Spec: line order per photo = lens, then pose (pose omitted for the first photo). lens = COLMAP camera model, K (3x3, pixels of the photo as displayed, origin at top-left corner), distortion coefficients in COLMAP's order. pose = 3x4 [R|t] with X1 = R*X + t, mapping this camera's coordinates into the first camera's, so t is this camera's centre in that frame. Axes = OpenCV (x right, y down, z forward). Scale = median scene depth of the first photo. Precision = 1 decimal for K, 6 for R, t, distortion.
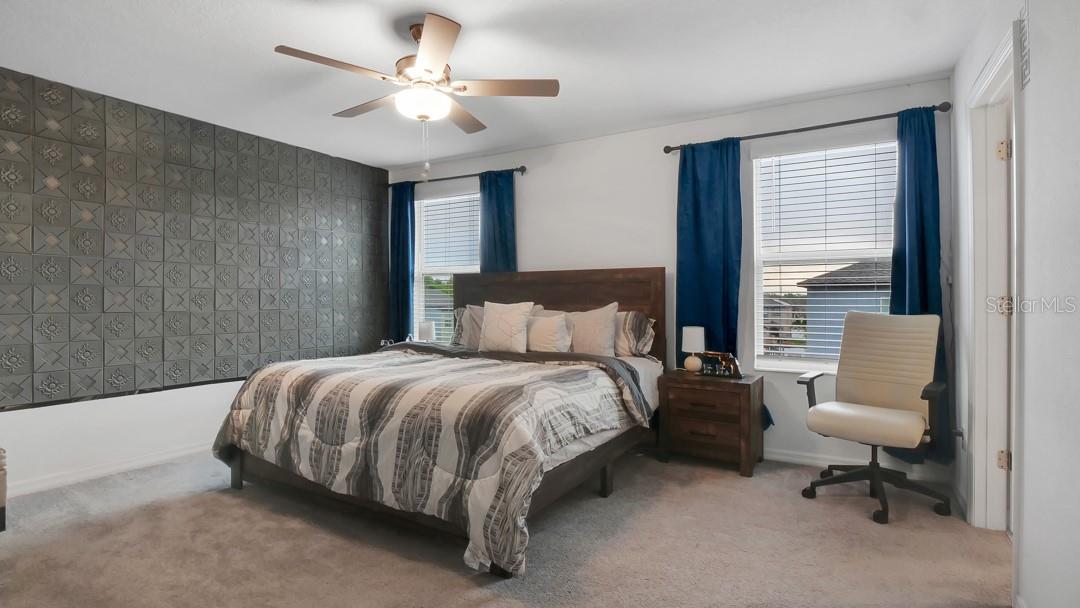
lens RADIAL K [[526.8, 0, 537.7], [0, 526.8, 303.7], [0, 0, 1]] dist [-0.018353, 0.000020]
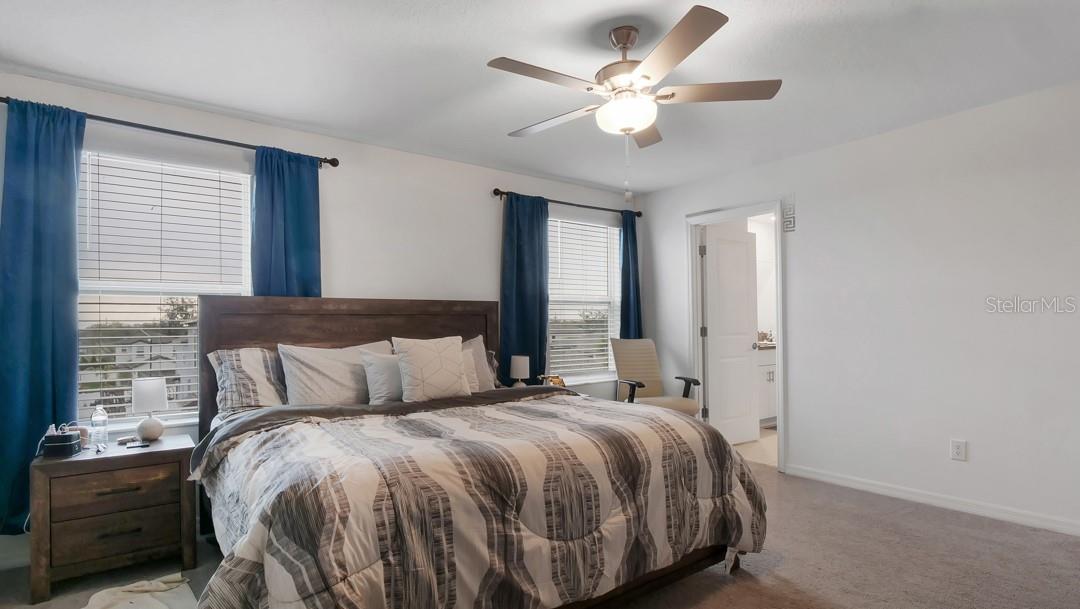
lens RADIAL K [[554.8, 0, 537.3], [0, 554.8, 287.8], [0, 0, 1]] dist [-0.017615, 0.000358]
pose [[0.367262, 0.058450, 0.928279, -0.943888], [0.014939, 0.997524, -0.068721, -0.020481], [-0.929998, 0.039106, 0.365479, 0.626206]]
